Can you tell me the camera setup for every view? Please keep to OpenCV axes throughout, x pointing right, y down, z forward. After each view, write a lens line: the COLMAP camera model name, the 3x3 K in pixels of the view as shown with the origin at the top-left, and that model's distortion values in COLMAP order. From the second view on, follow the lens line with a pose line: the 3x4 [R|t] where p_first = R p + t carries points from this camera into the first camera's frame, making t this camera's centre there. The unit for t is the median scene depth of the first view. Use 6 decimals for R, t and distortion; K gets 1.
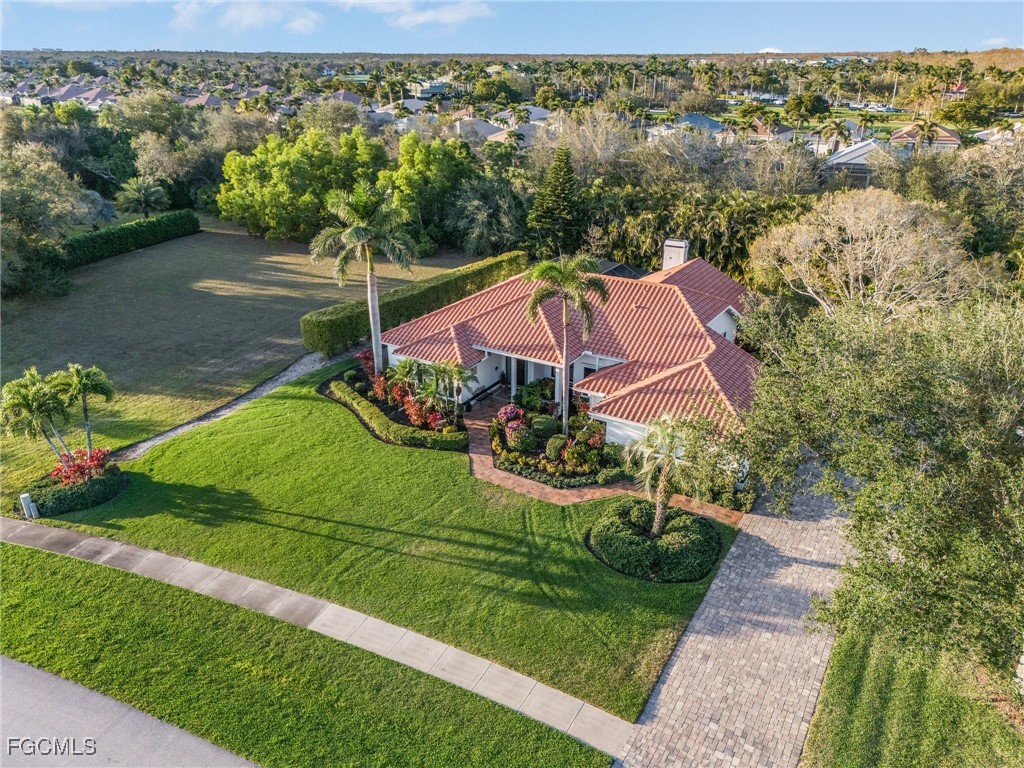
lens RADIAL K [[742.3, 0, 512.0], [0, 742.3, 384.0], [0, 0, 1]] dist [0.070235, -0.055032]
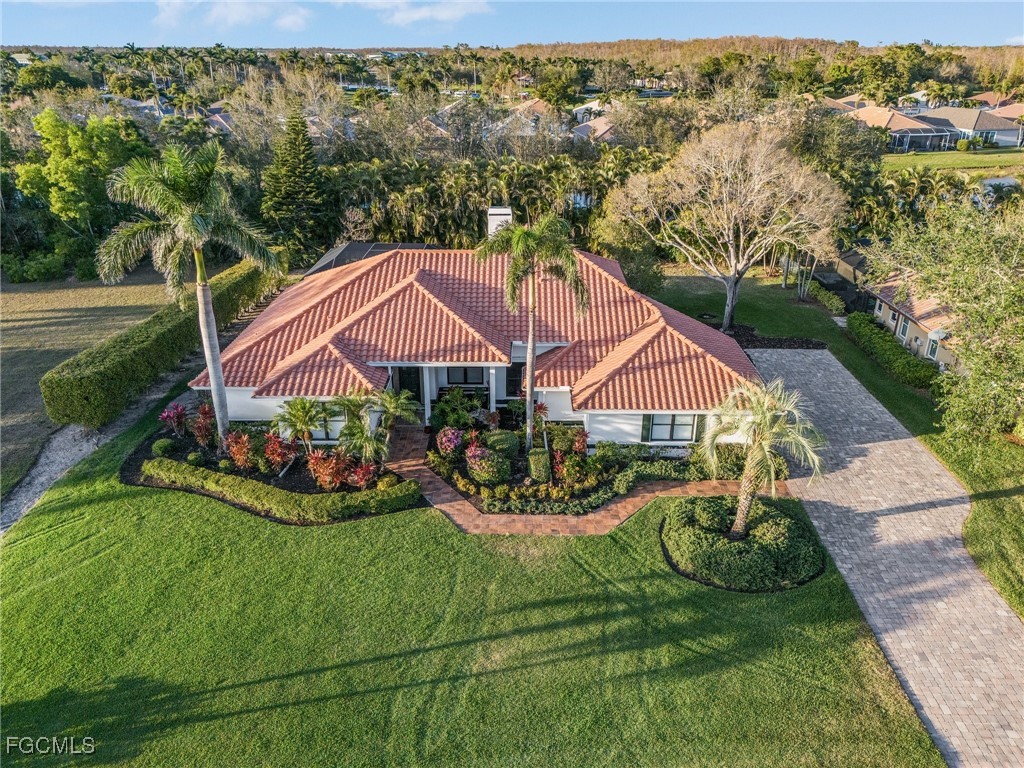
lens RADIAL K [[763.4, 0, 513.9], [0, 763.4, 374.2], [0, 0, 1]] dist [0.061855, -0.058653]
pose [[0.859119, -0.199851, 0.471141, -0.289051], [0.207041, 0.977626, 0.037159, -0.039353], [-0.468027, 0.065621, 0.881275, 0.271824]]
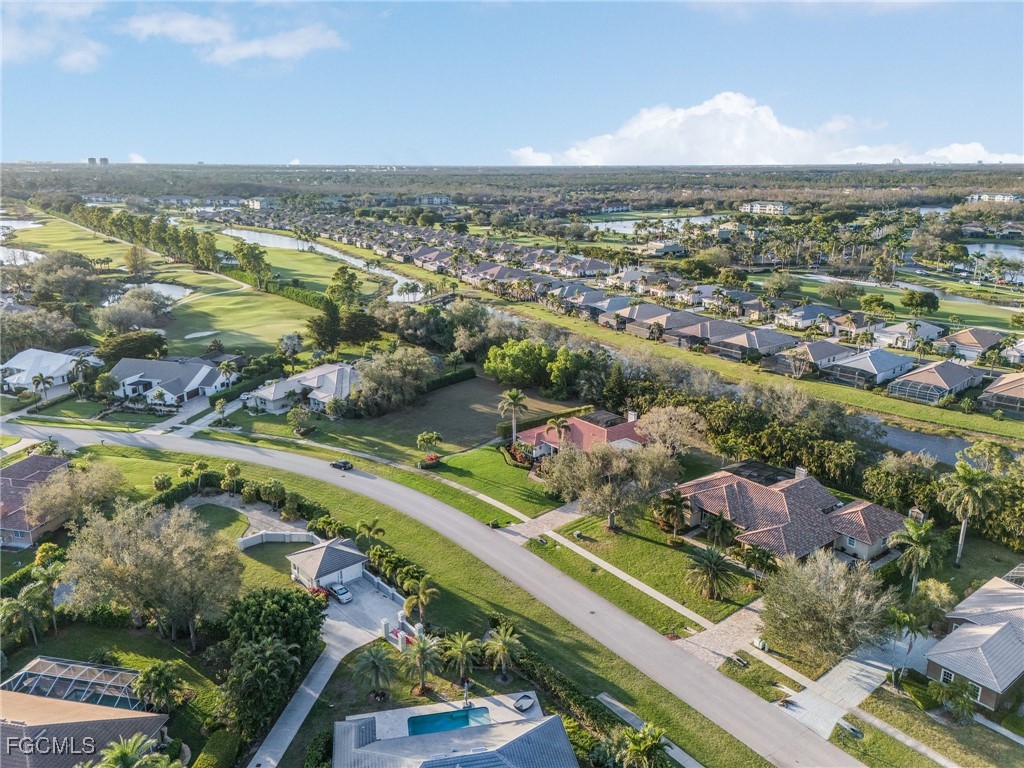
lens RADIAL K [[742.3, 0, 512.0], [0, 742.3, 384.0], [0, 0, 1]] dist [0.070235, -0.055032]
pose [[0.933507, 0.098479, -0.344771, 0.929349], [-0.141327, 0.984759, -0.101377, 0.053268], [0.329533, 0.143361, 0.933196, -2.111149]]
